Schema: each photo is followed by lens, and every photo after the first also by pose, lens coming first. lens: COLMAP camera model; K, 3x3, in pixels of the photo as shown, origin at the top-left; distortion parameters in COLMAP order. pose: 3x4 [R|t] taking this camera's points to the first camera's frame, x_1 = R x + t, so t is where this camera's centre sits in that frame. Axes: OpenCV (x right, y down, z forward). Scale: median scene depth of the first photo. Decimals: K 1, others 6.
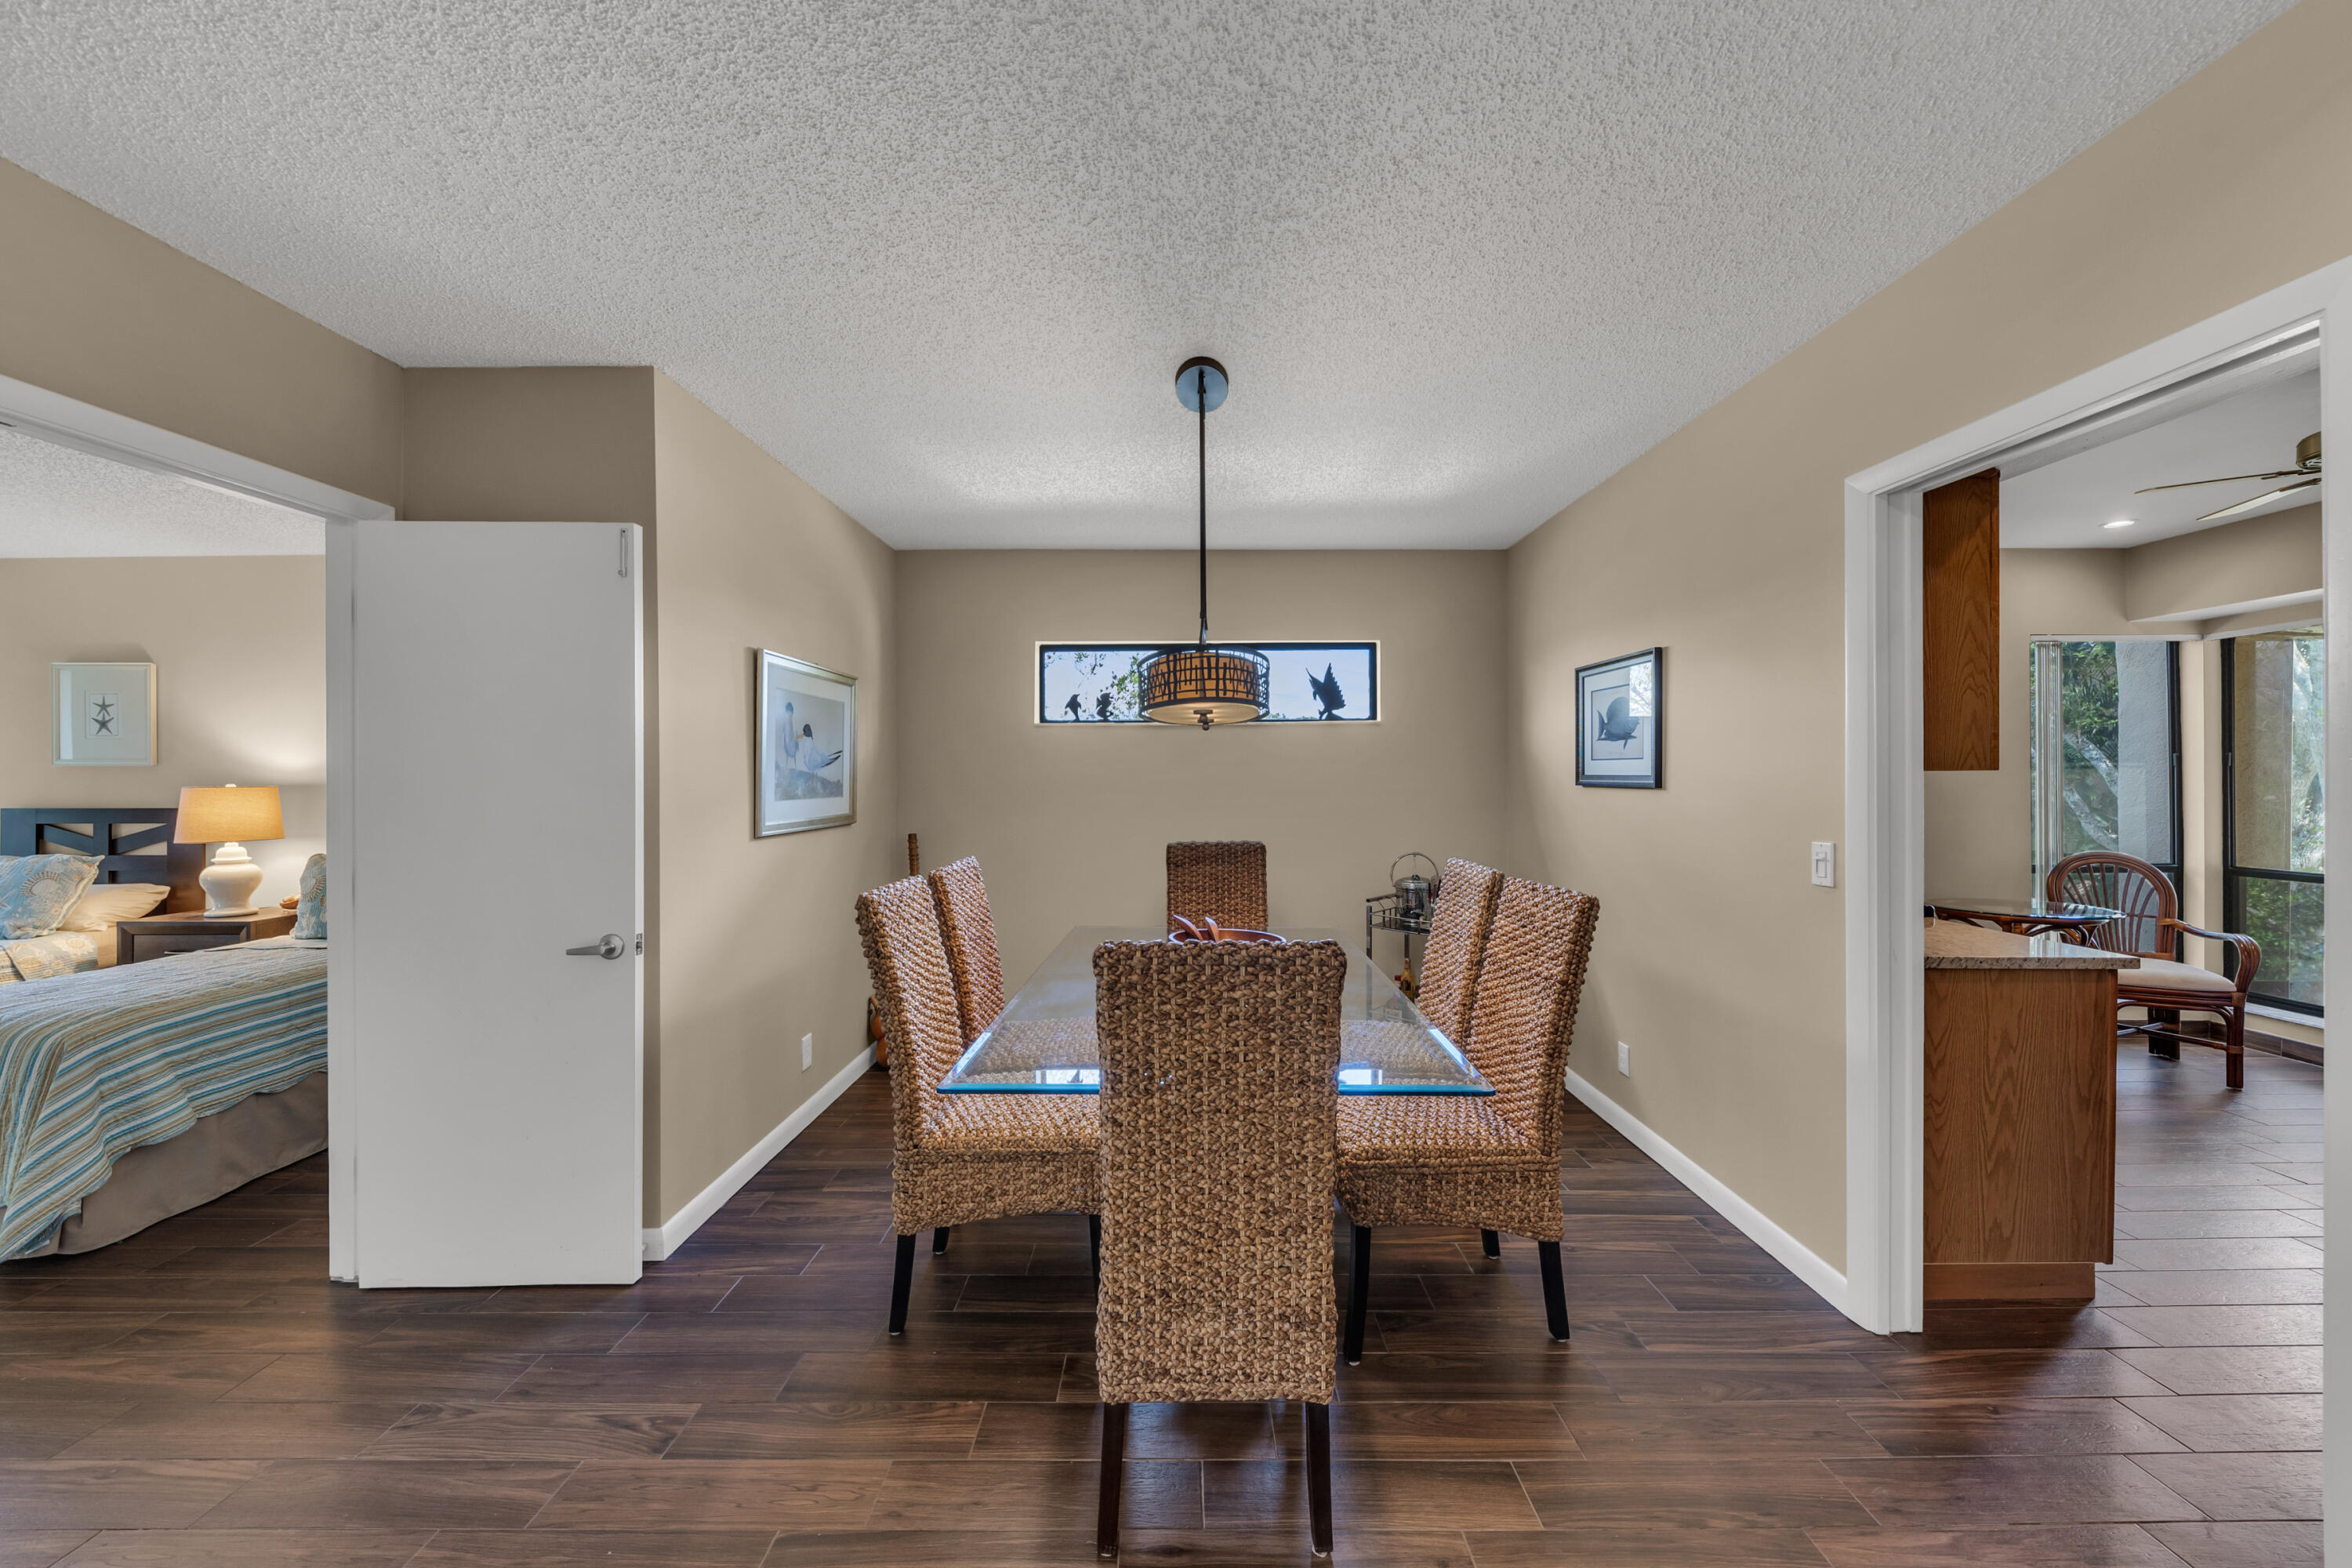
lens RADIAL K [[839.3, 0, 1166.1], [0, 839.3, 778.1], [0, 0, 1]] dist [0.001402, -0.002294]
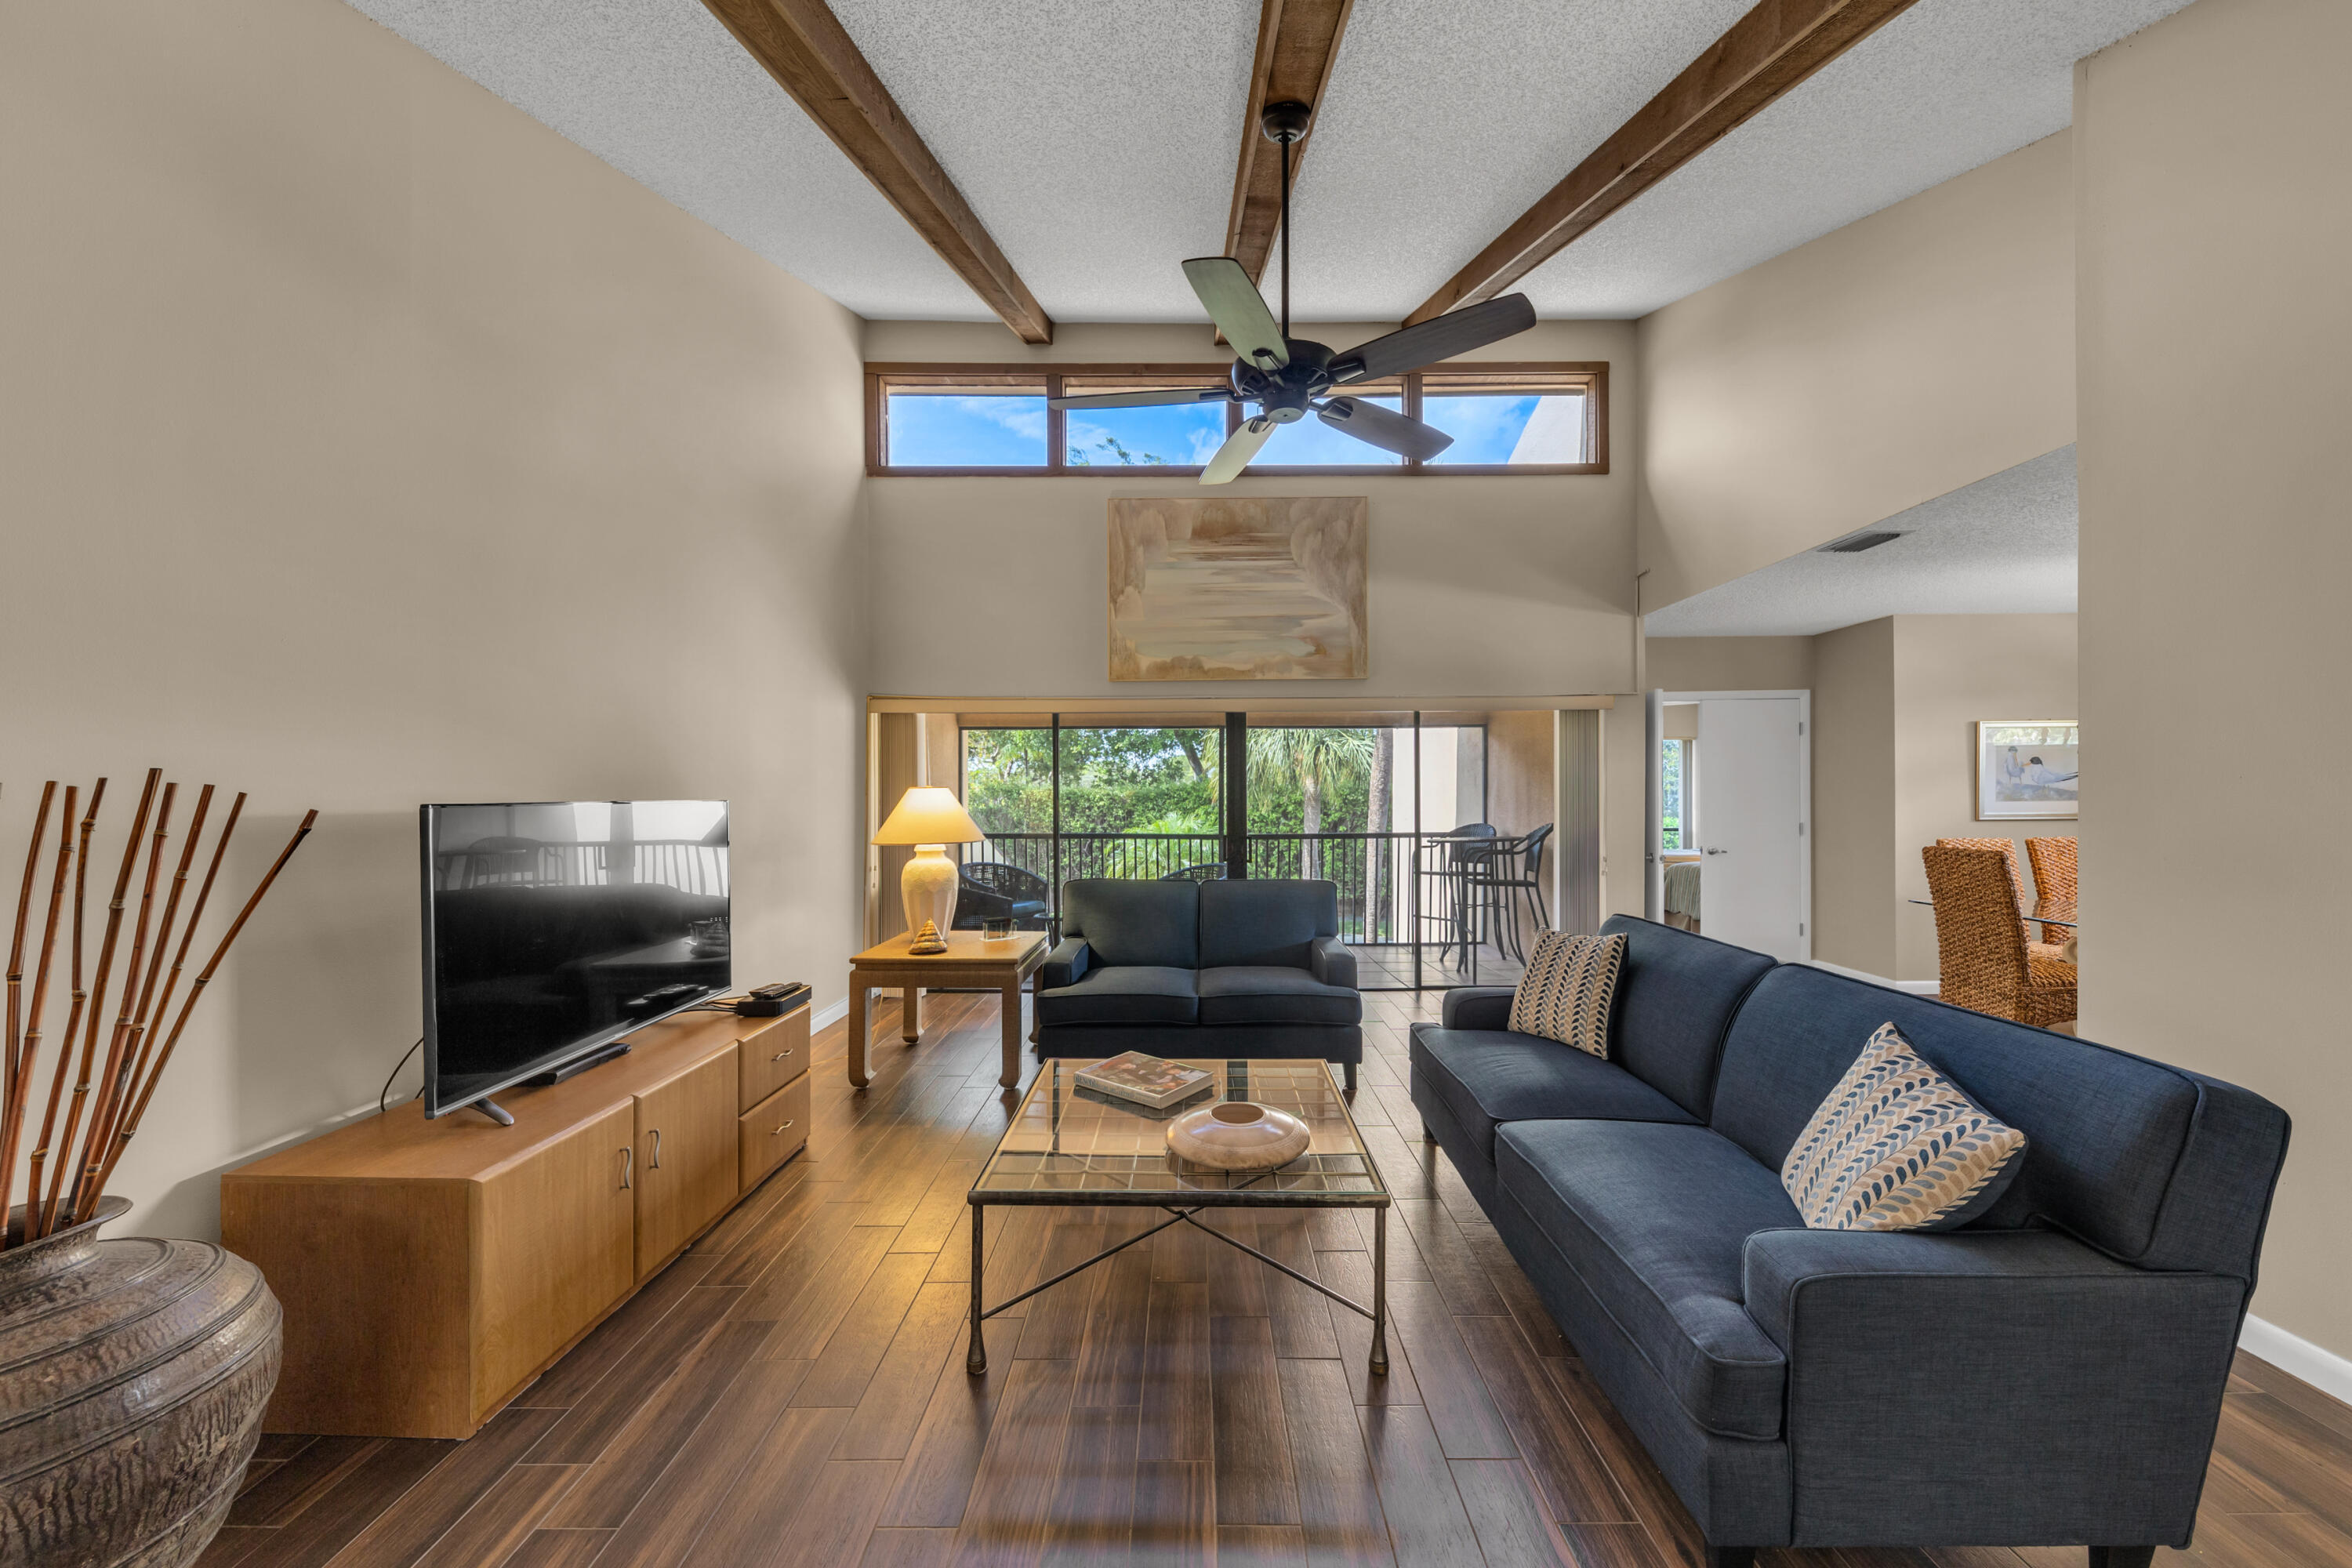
lens RADIAL K [[839.3, 0, 1200.7], [0, 839.3, 789.5], [0, 0, 1]] dist [0.001402, -0.002294]
pose [[0.026430, -0.004587, -0.999640, 0.969113], [0.009476, 0.999946, -0.004338, -0.005739], [0.999606, -0.009358, 0.026472, -0.568096]]
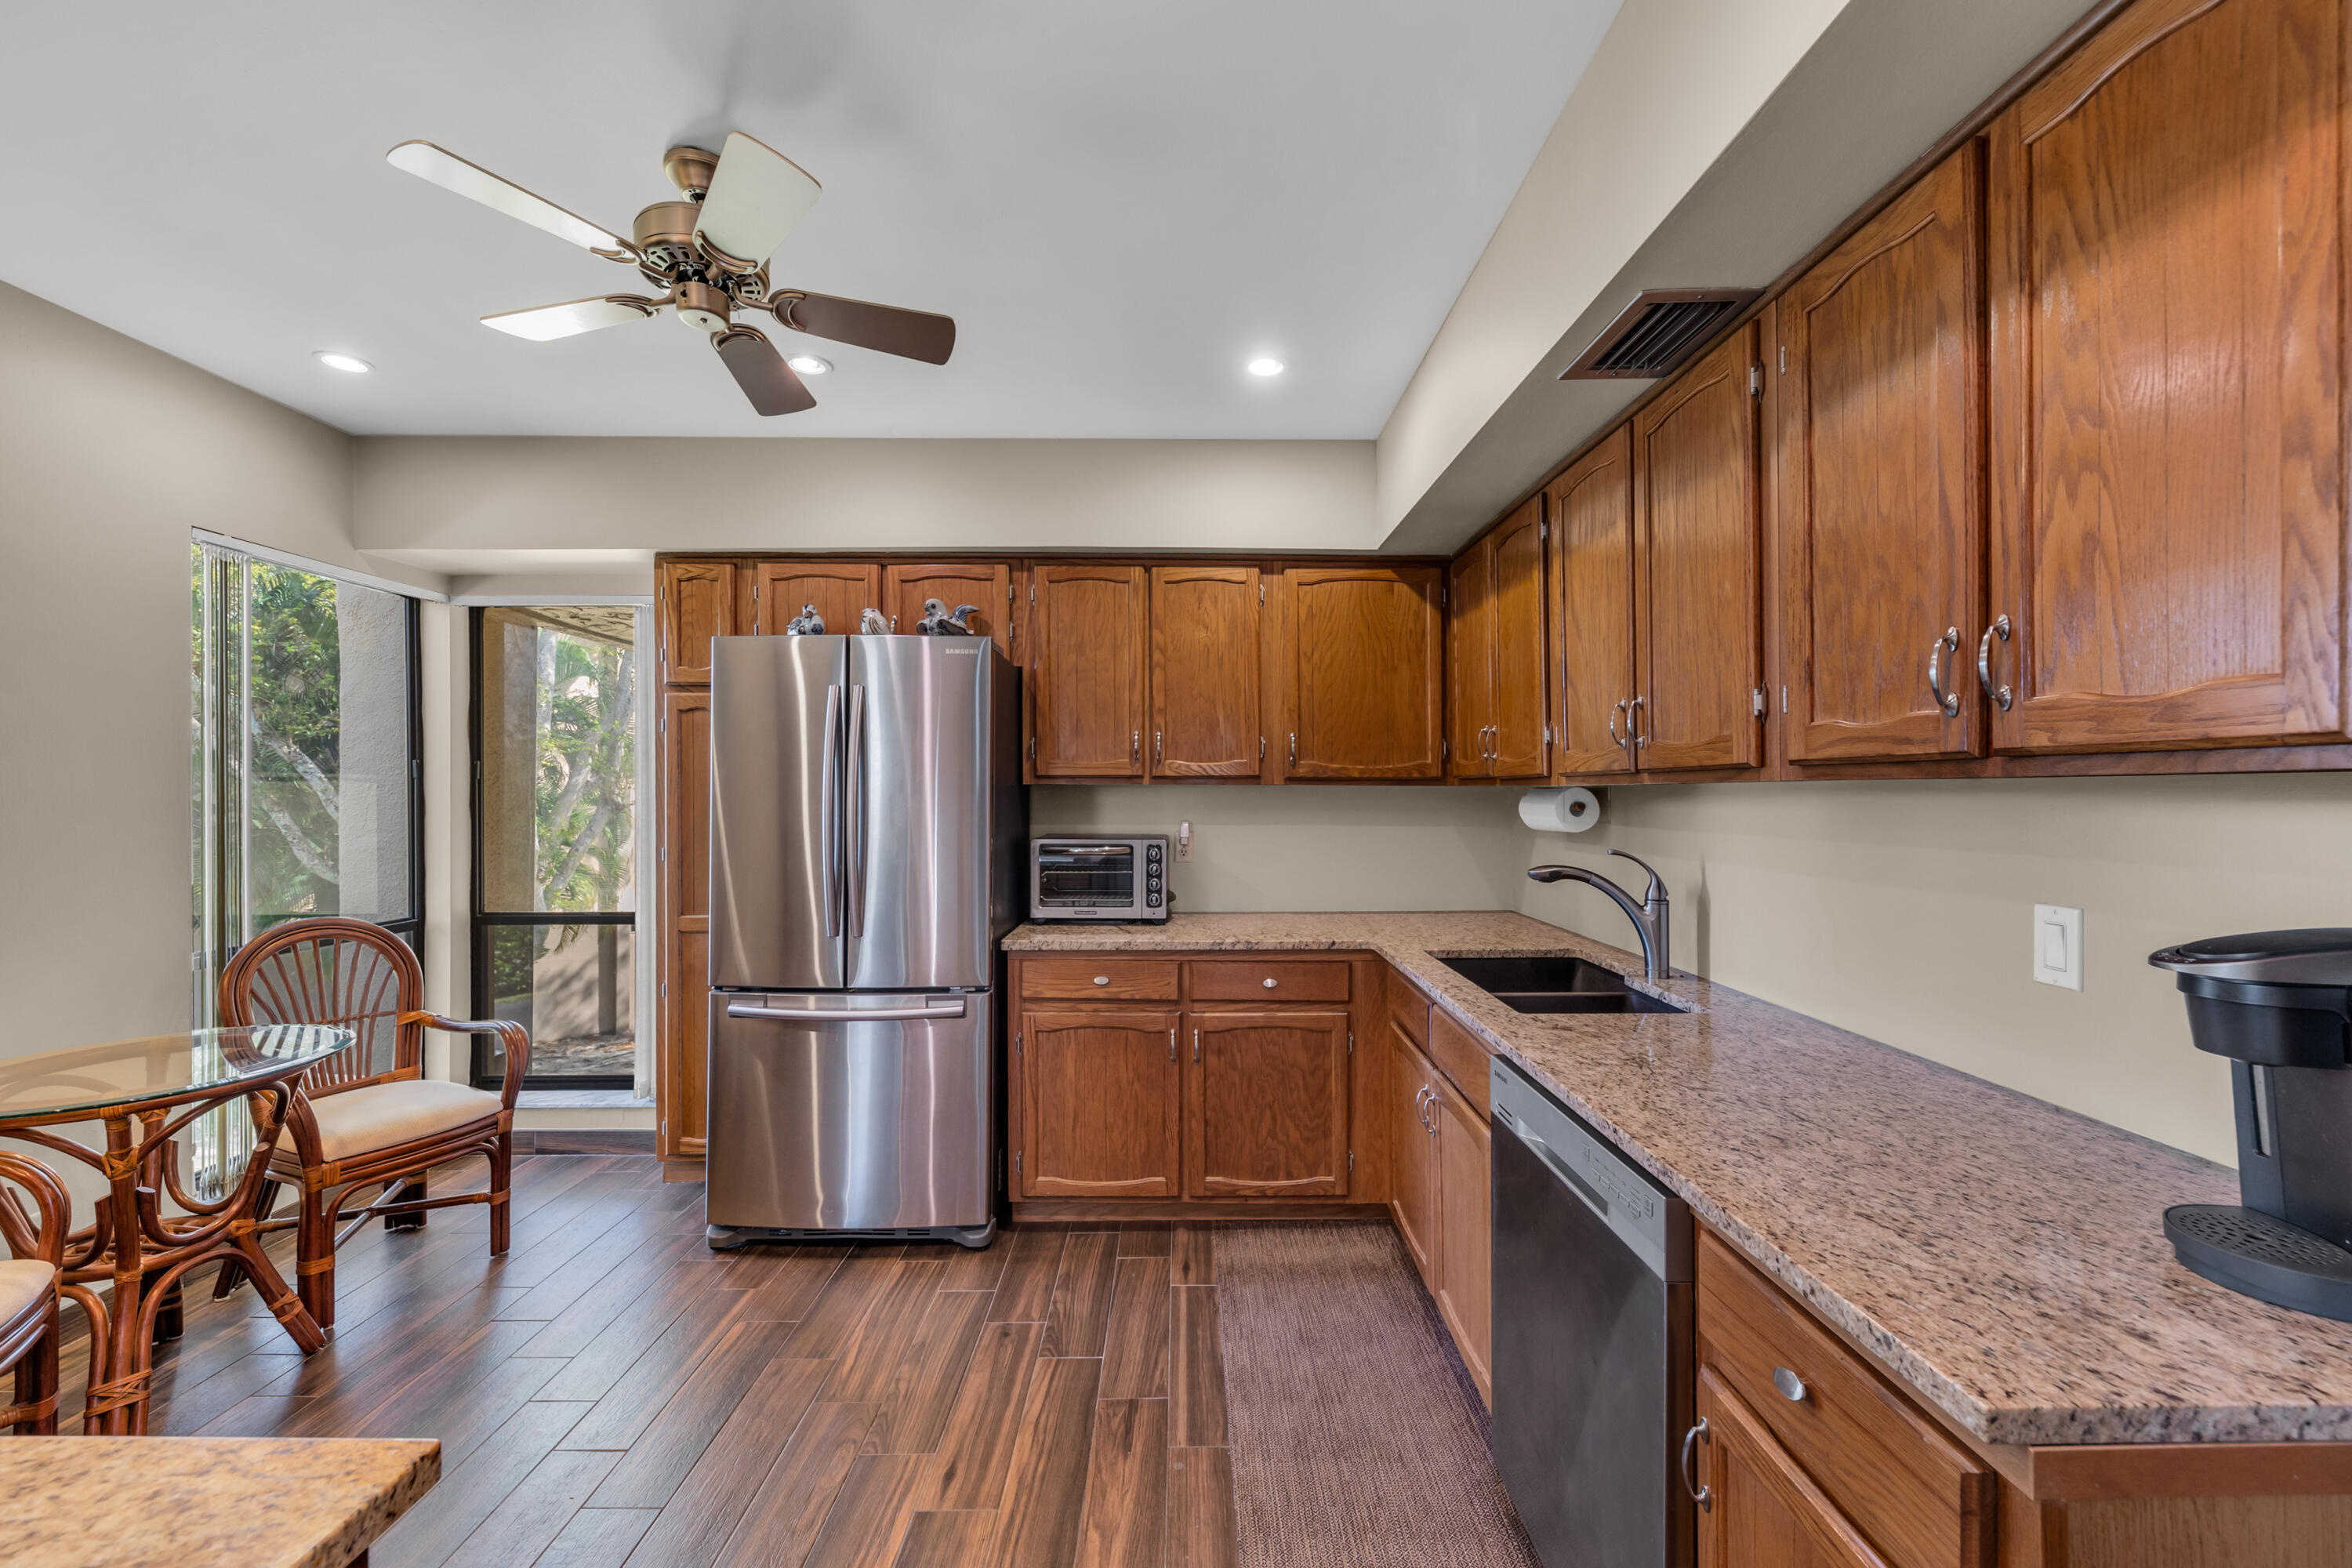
lens RADIAL K [[916.7, 0, 1190.0], [0, 916.7, 793.0], [0, 0, 1]] dist [0.010304, -0.005123]
pose [[-0.027345, 0.003906, 0.999618, 0.462801], [-0.001108, 0.999992, -0.003937, 0.000541], [-0.999625, -0.001215, -0.027341, 0.412185]]
